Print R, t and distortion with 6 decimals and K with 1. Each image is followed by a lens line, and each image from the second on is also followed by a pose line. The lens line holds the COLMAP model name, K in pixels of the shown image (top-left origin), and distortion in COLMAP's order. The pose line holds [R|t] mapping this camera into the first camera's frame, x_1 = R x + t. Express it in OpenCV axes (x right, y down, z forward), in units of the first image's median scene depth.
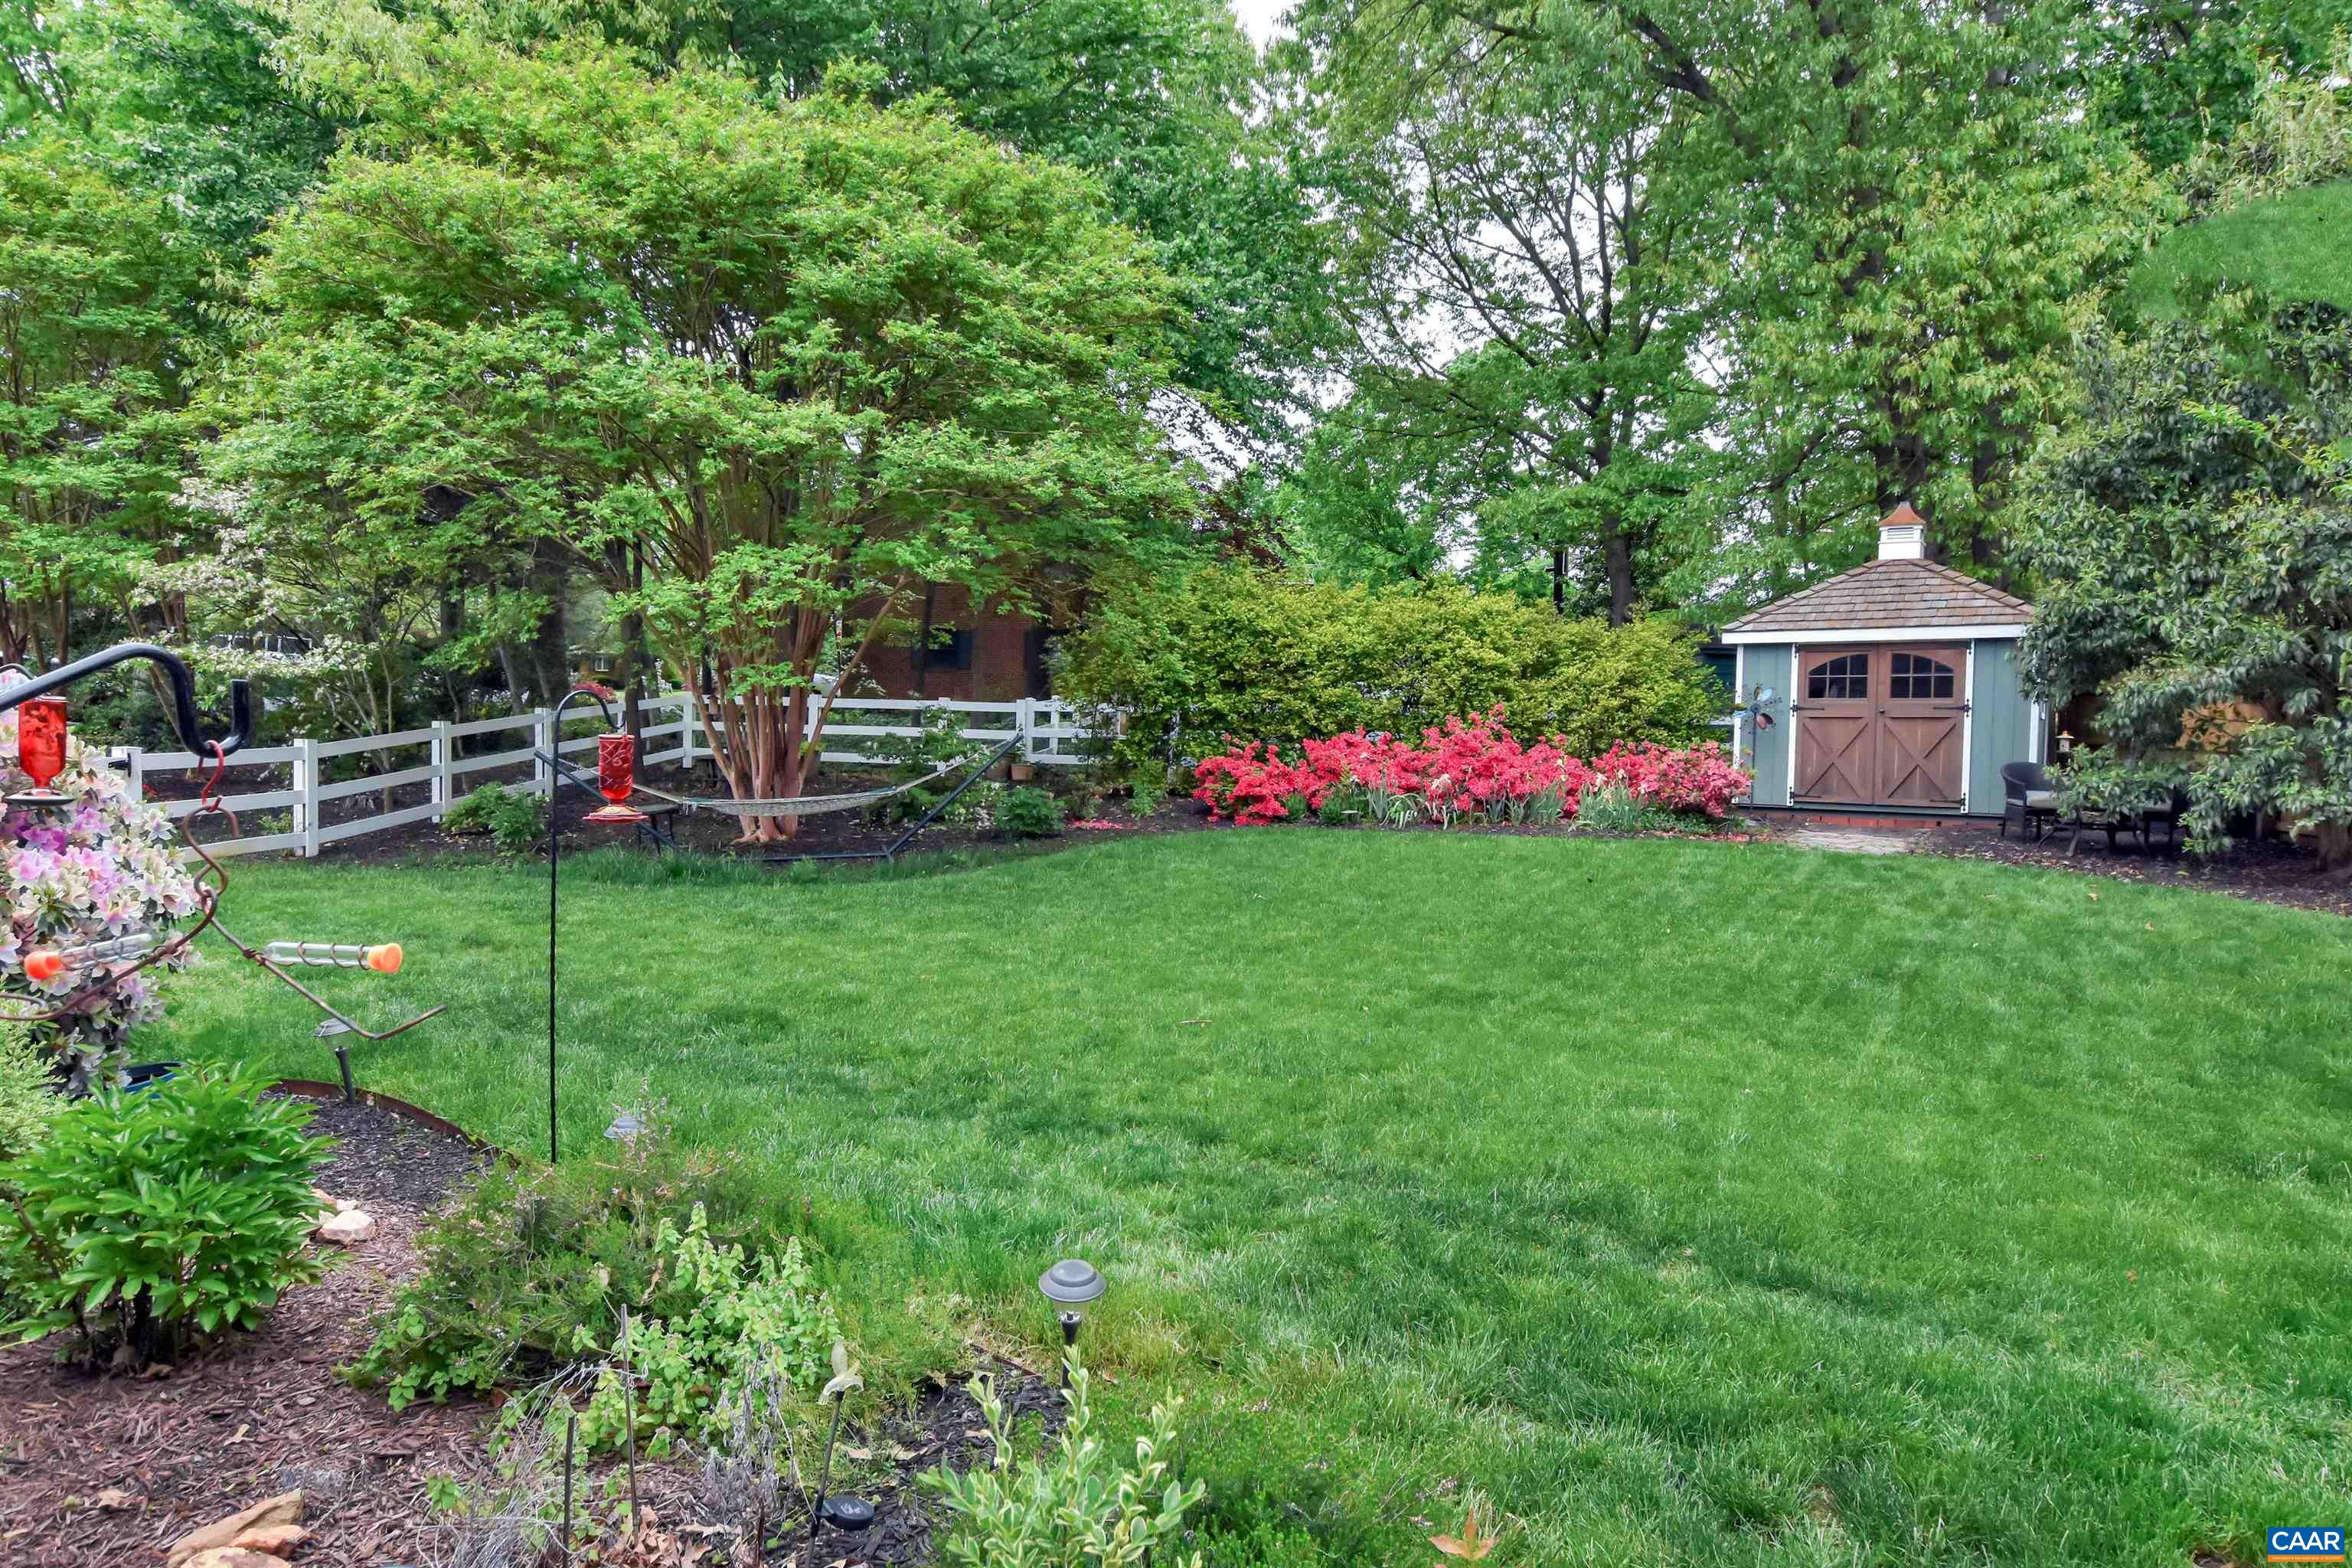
lens RADIAL K [[1327.7, 0, 1200.2], [0, 1327.7, 816.5], [0, 0, 1]] dist [0.002405, -0.000908]
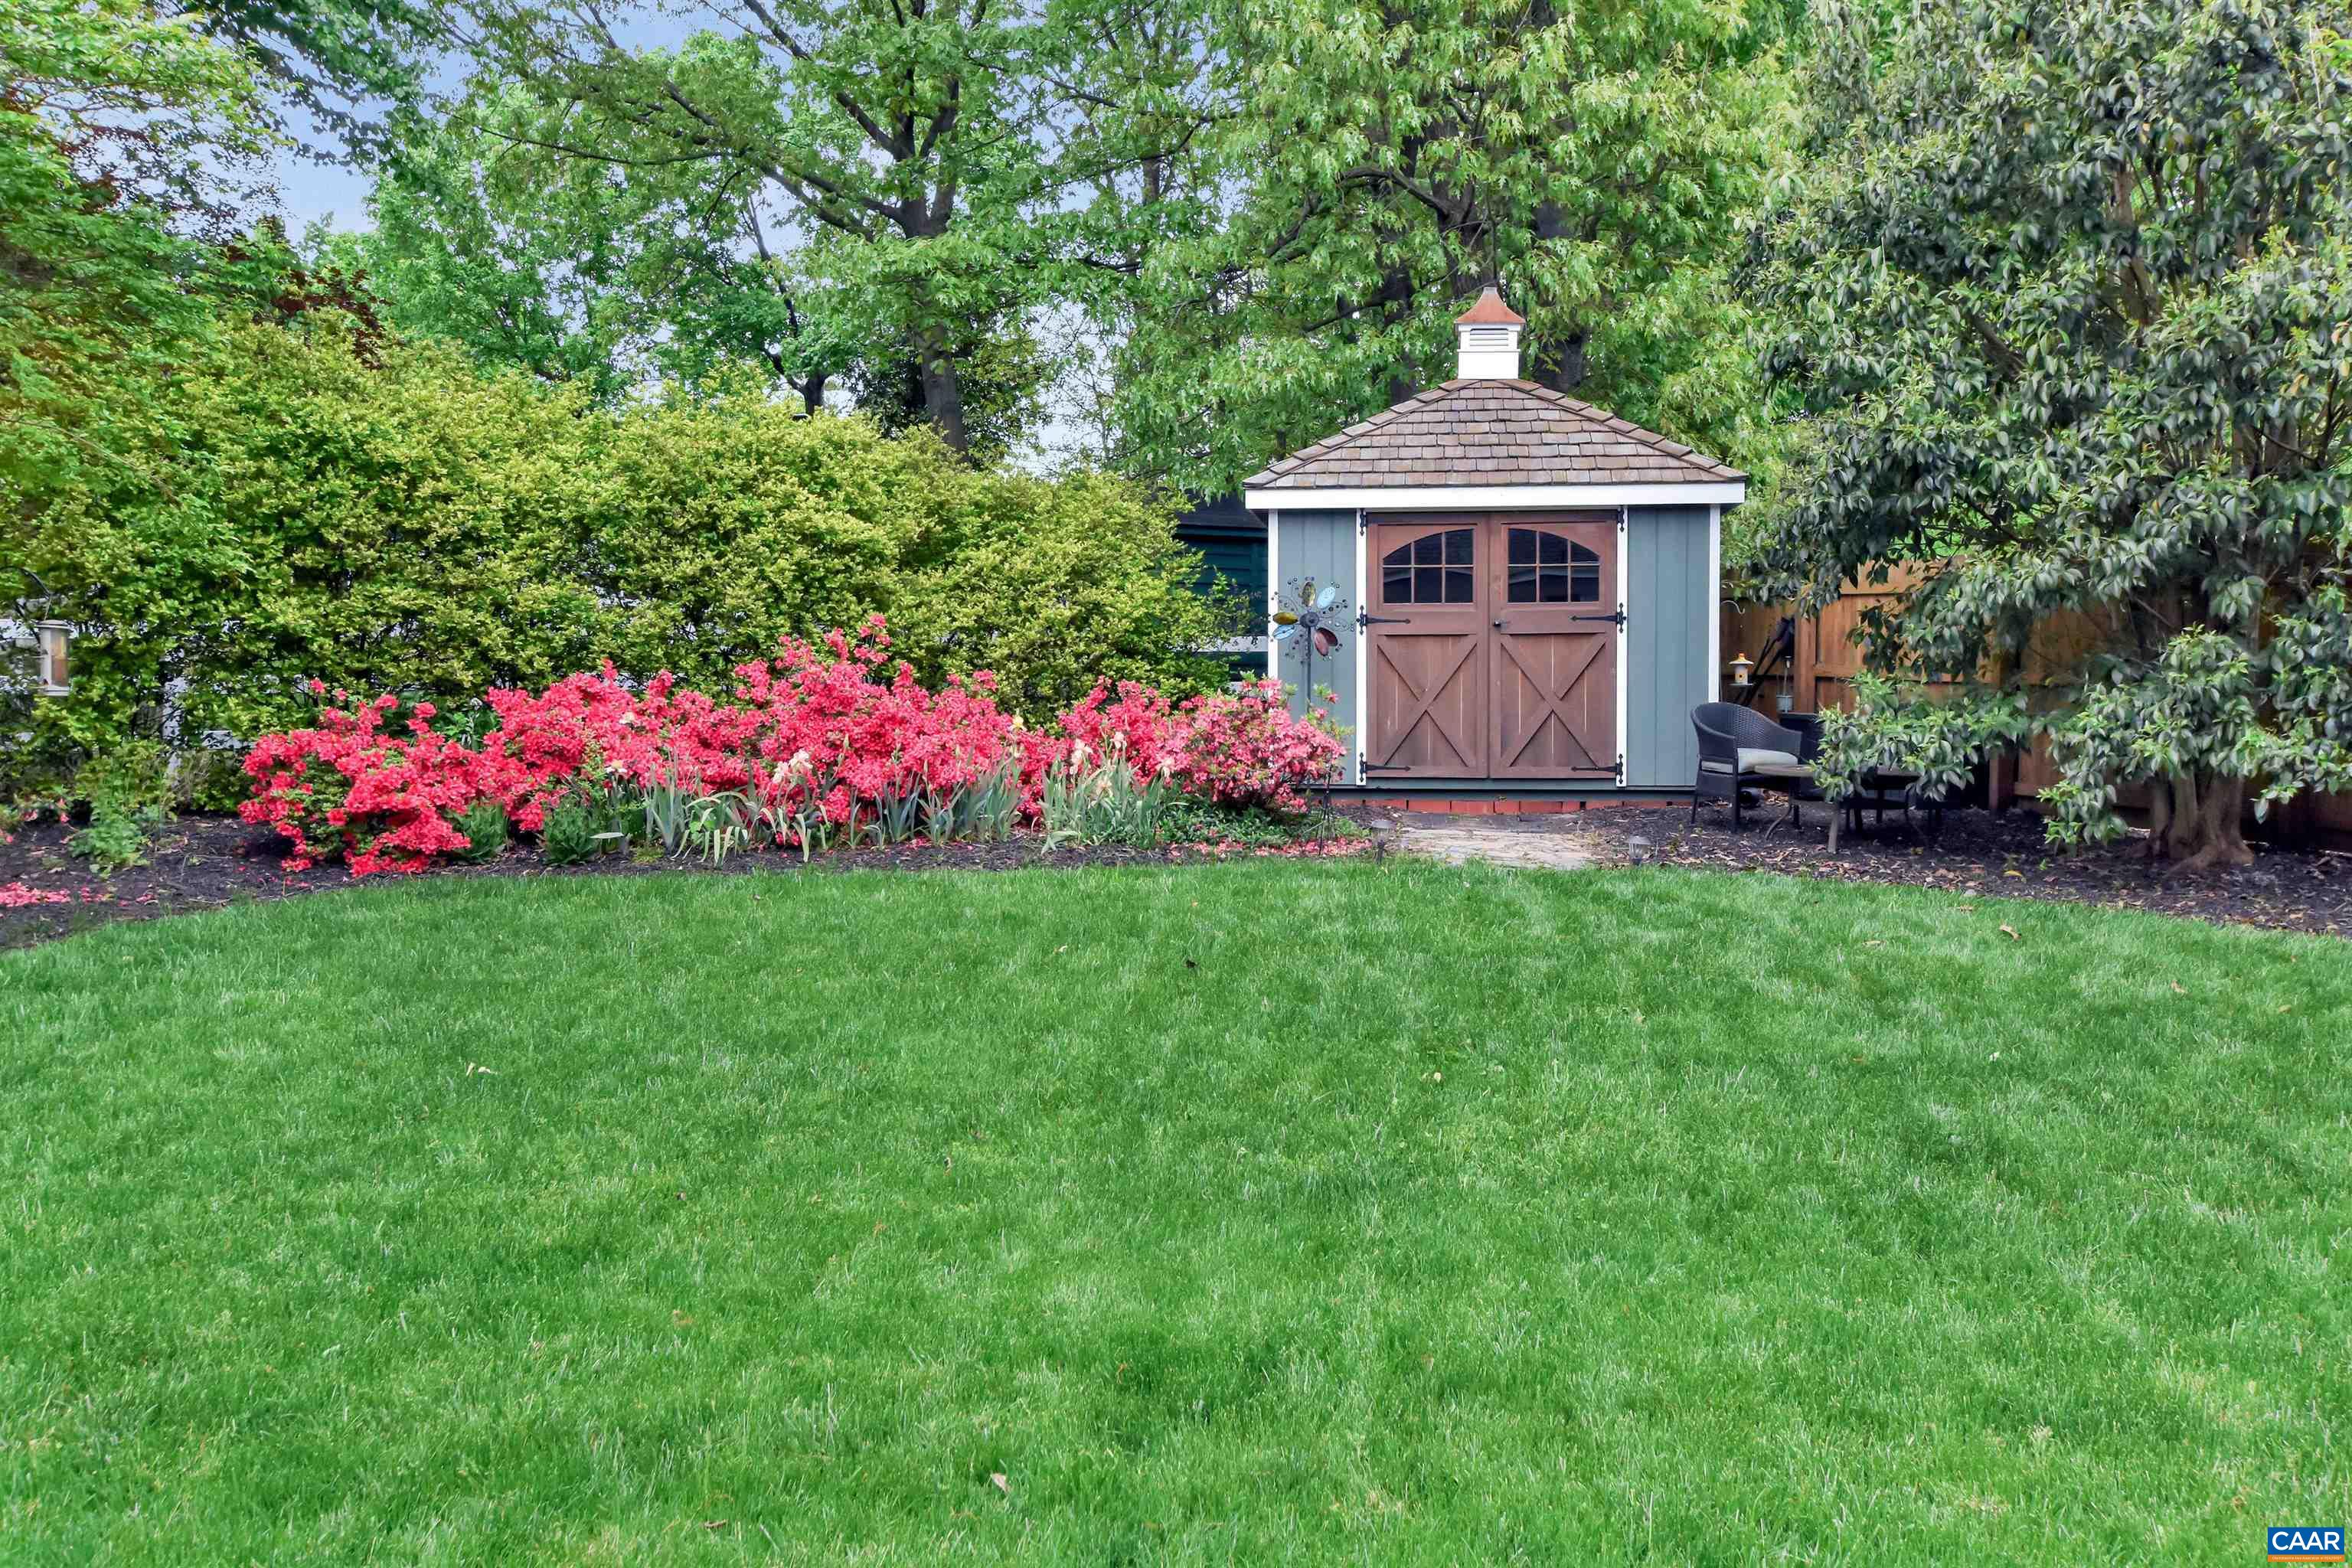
lens RADIAL K [[2016.3, 0, 1179.8], [0, 2016.3, 761.7], [0, 0, 1]] dist [0.020274, 0.004883]
pose [[0.896580, -0.035271, 0.441476, -0.023428], [0.043956, 0.998989, -0.009456, -0.013534], [-0.440696, 0.027883, 0.897223, 0.231306]]
